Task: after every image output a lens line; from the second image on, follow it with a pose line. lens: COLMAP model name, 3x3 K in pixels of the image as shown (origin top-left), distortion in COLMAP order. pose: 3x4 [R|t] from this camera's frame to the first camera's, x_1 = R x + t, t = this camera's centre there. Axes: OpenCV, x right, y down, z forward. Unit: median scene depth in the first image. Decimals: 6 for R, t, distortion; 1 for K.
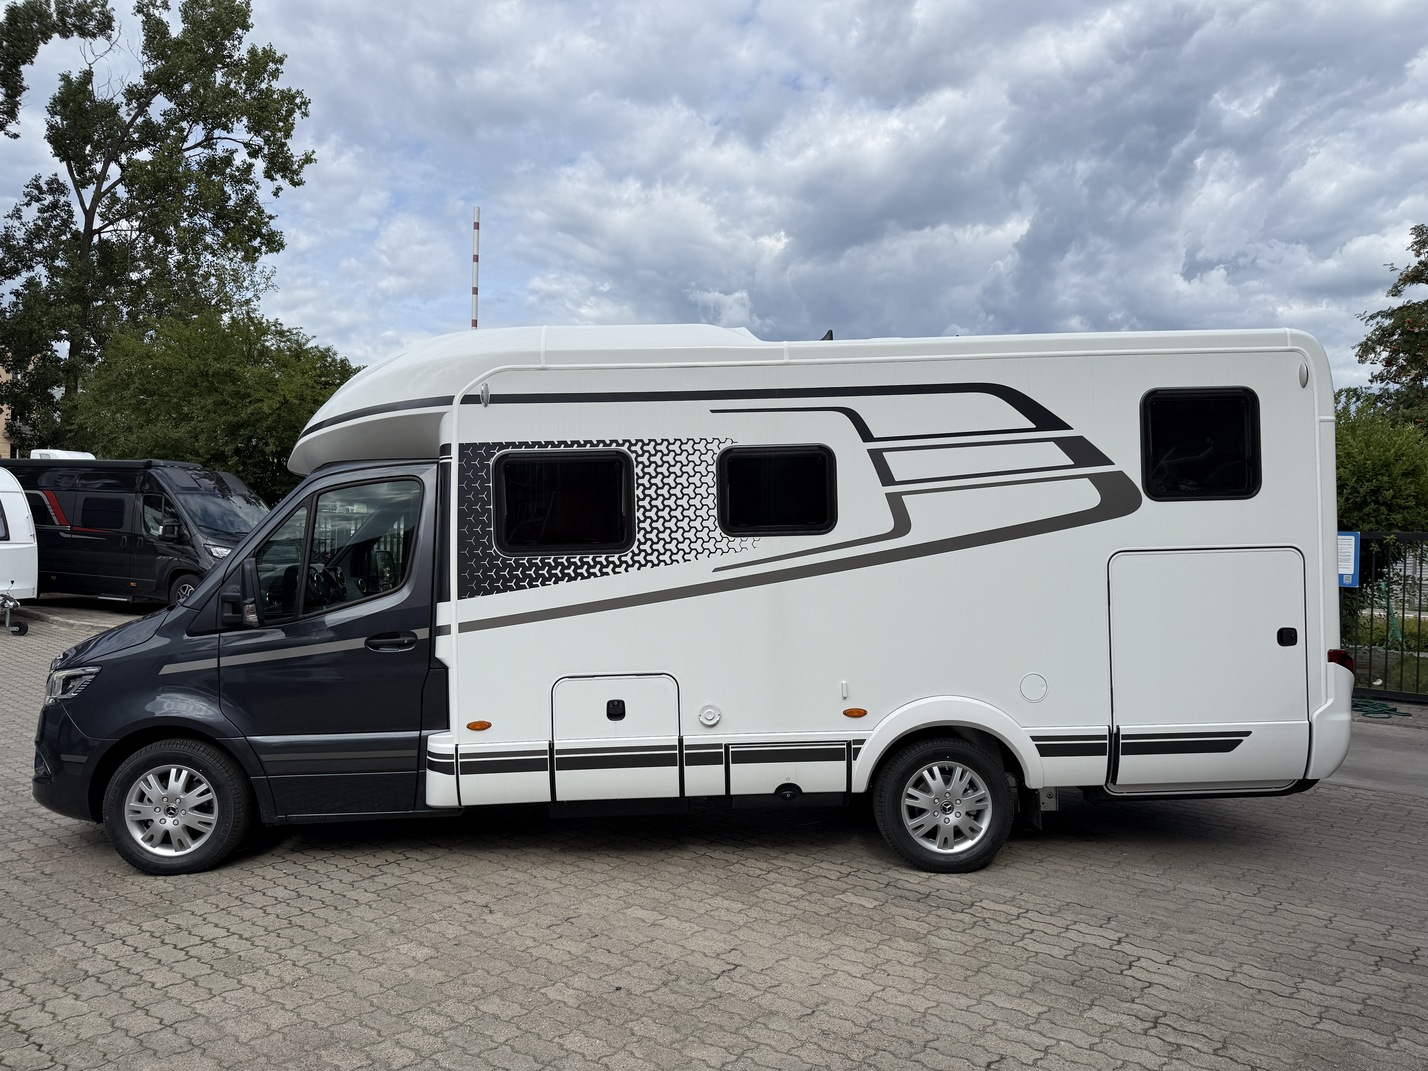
lens RADIAL K [[1023.6, 0, 715.8], [0, 1023.6, 508.1], [0, 0, 1]] dist [0.025328, -0.035722]
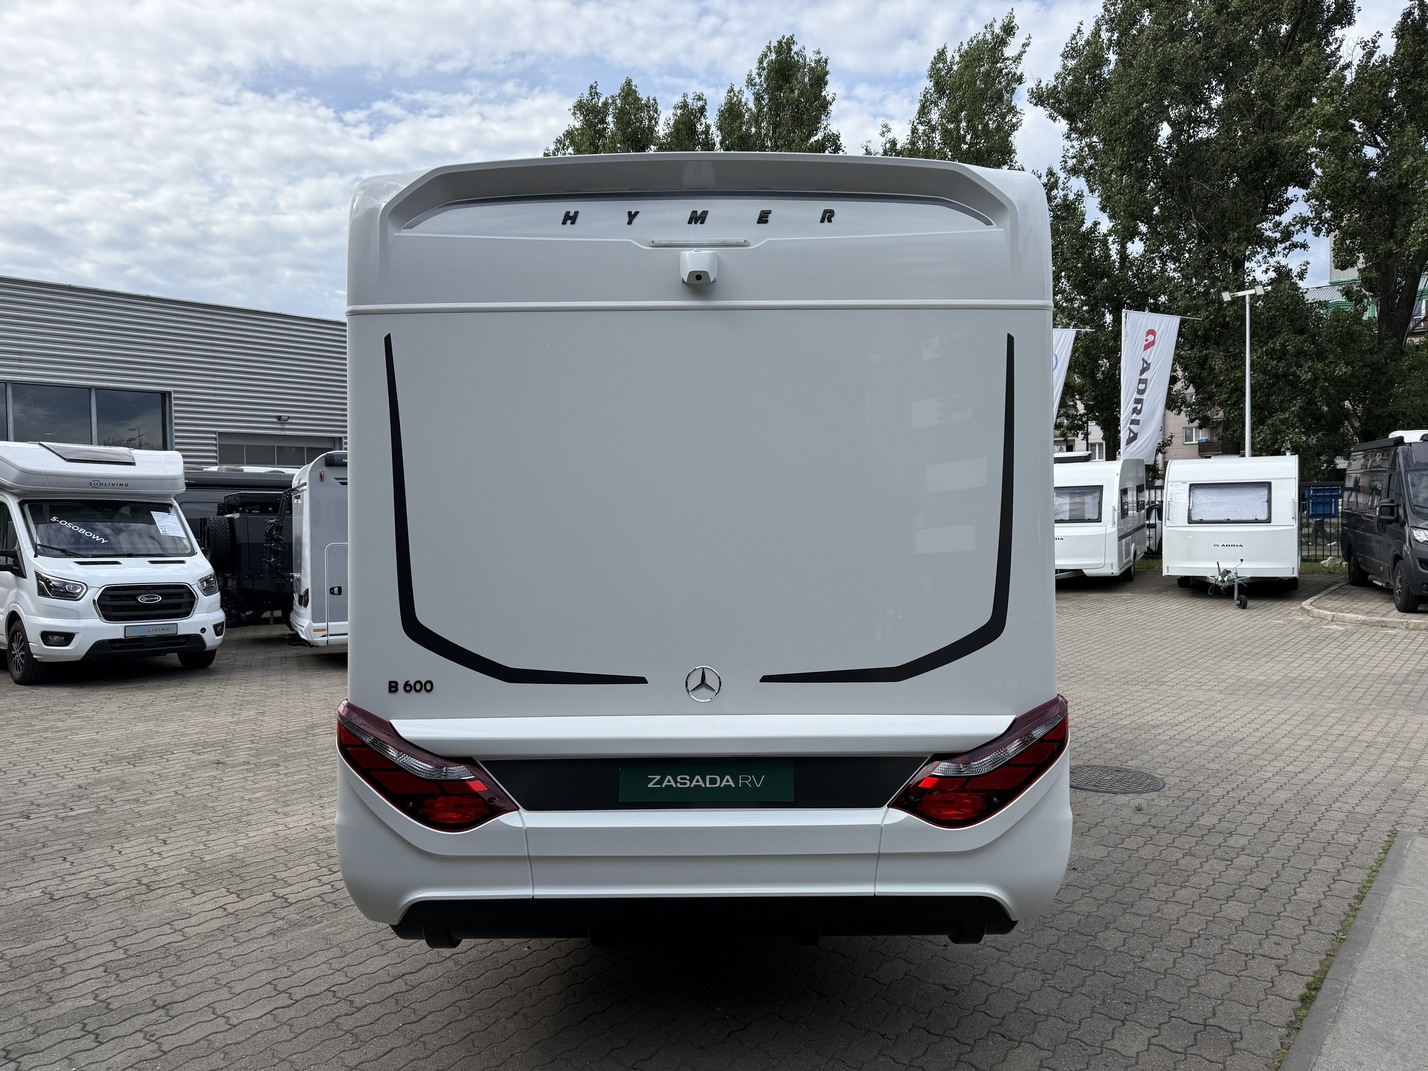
lens RADIAL K [[1019.9, 0, 719.6], [0, 1019.9, 534.0], [0, 0, 1]] dist [0.001339, -0.011260]
pose [[-0.032902, 0.006033, -0.999440, 1.205564], [0.036152, 0.999335, 0.004842, 0.046391], [0.998805, -0.035973, -0.033098, 1.264739]]
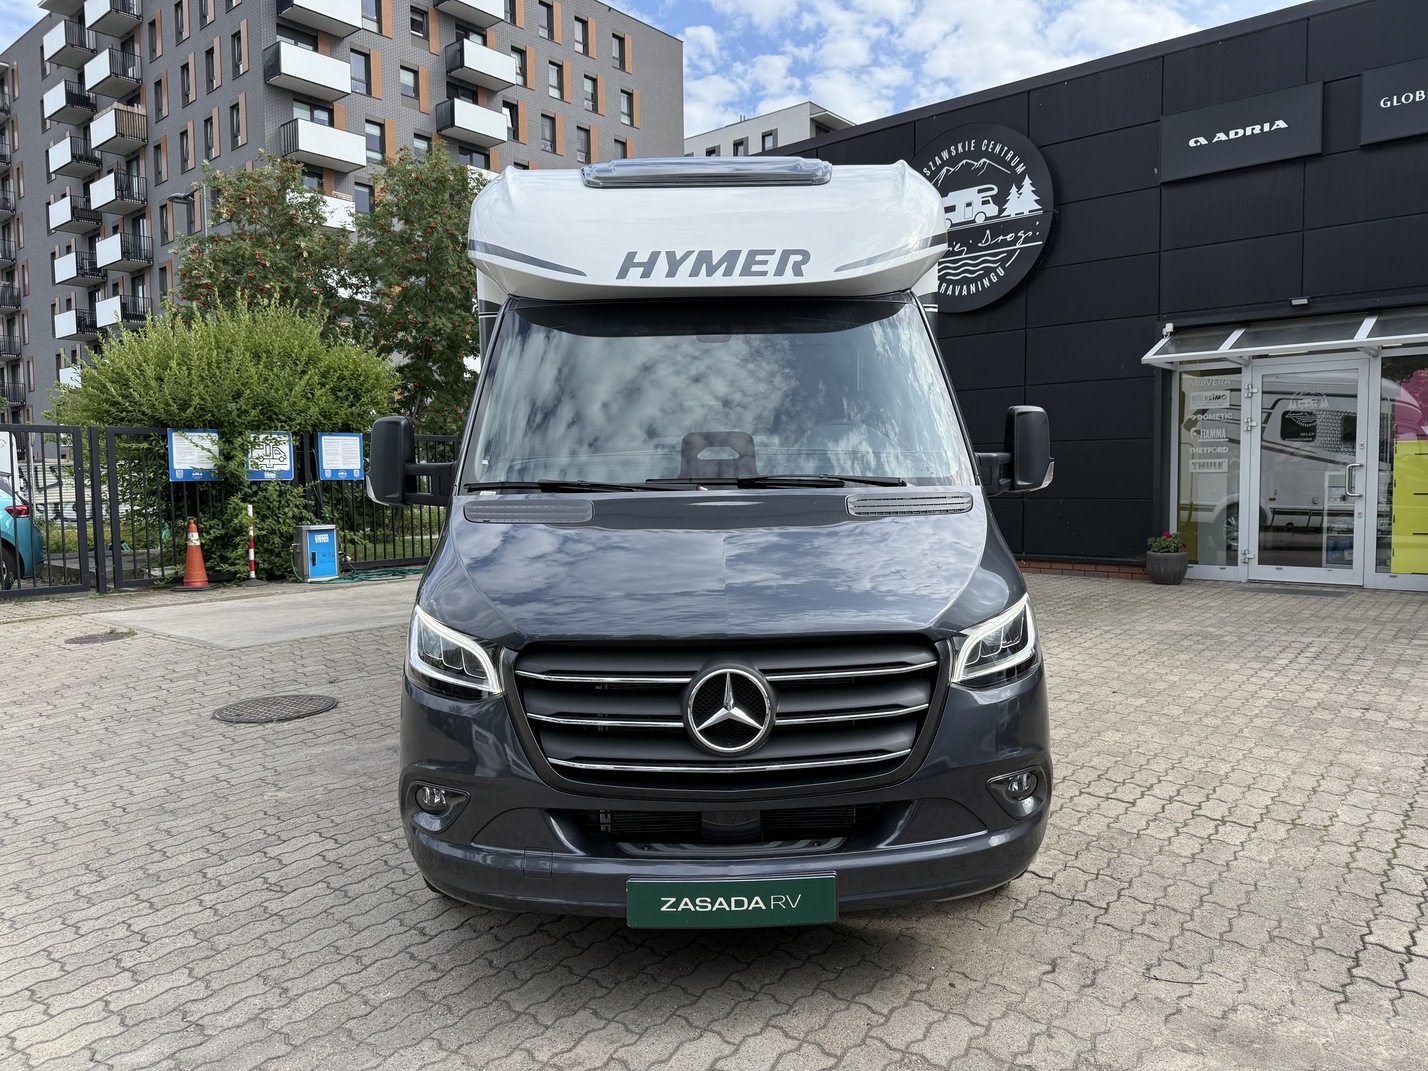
lens RADIAL K [[1023.7, 0, 715.0], [0, 1023.7, 541.5], [0, 0, 1]] dist [0.004039, -0.008690]
pose [[-0.002328, -0.092639, 0.995697, -1.199254], [-0.005230, 0.995687, 0.092626, 0.076461], [-0.999984, -0.004992, -0.002802, 1.200266]]
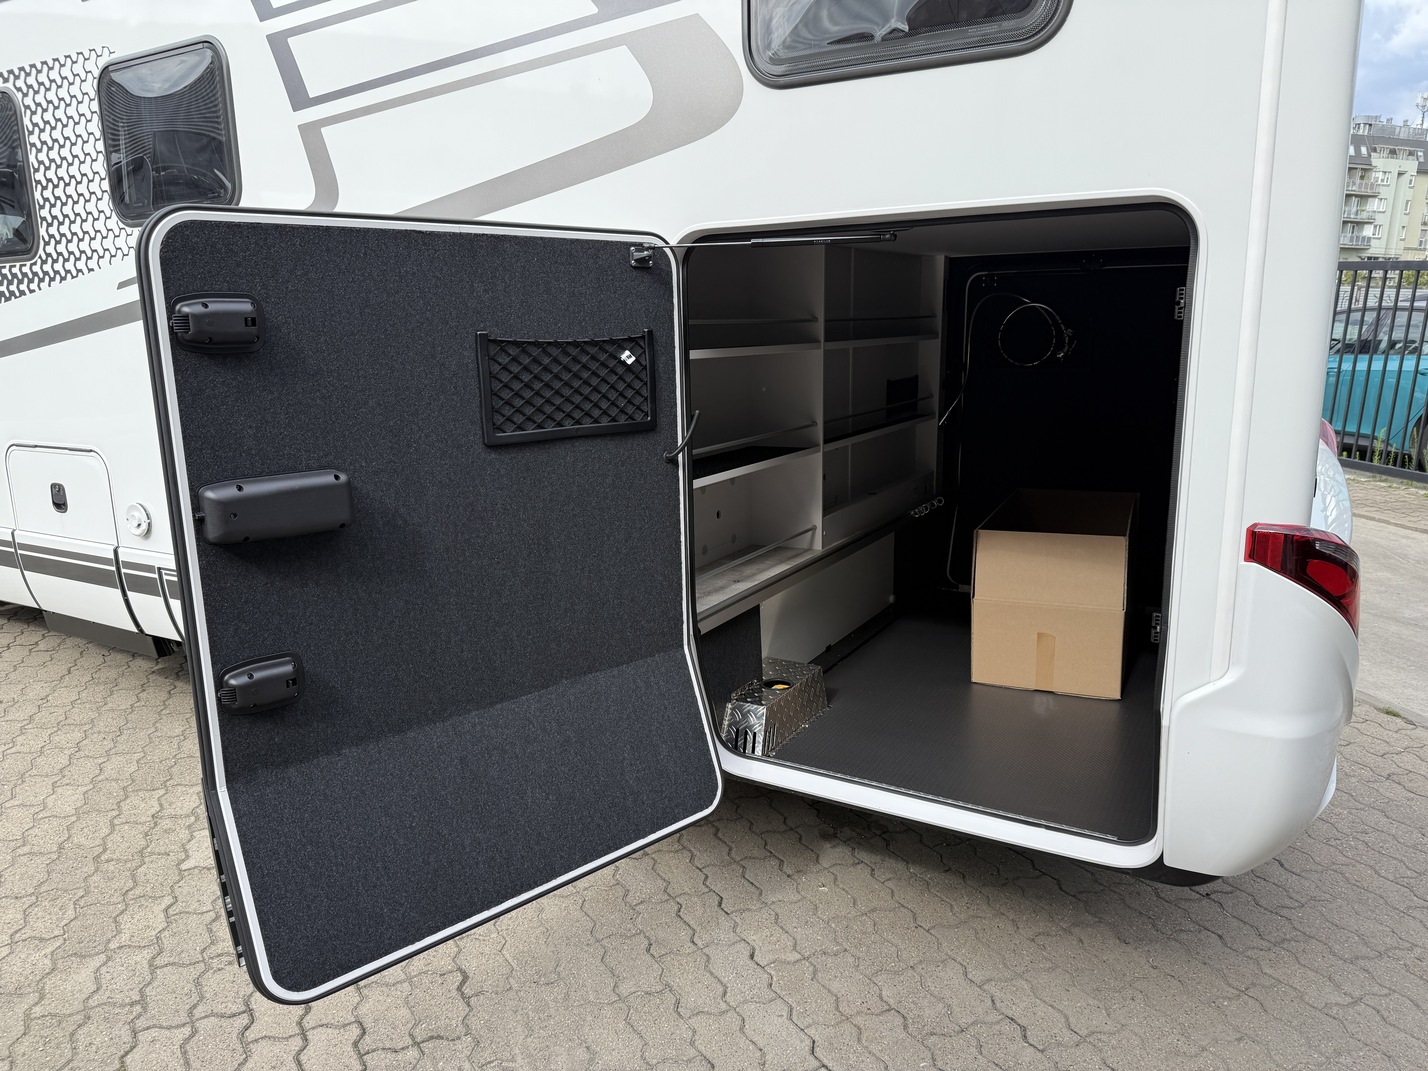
lens RADIAL K [[1023.7, 0, 715.0], [0, 1023.7, 541.5], [0, 0, 1]] dist [0.004039, -0.008690]
pose [[0.850047, 0.119598, -0.512949, 0.625661], [0.011540, 0.969416, 0.245150, 0.062825], [0.526580, -0.214309, 0.822669, 0.656259]]
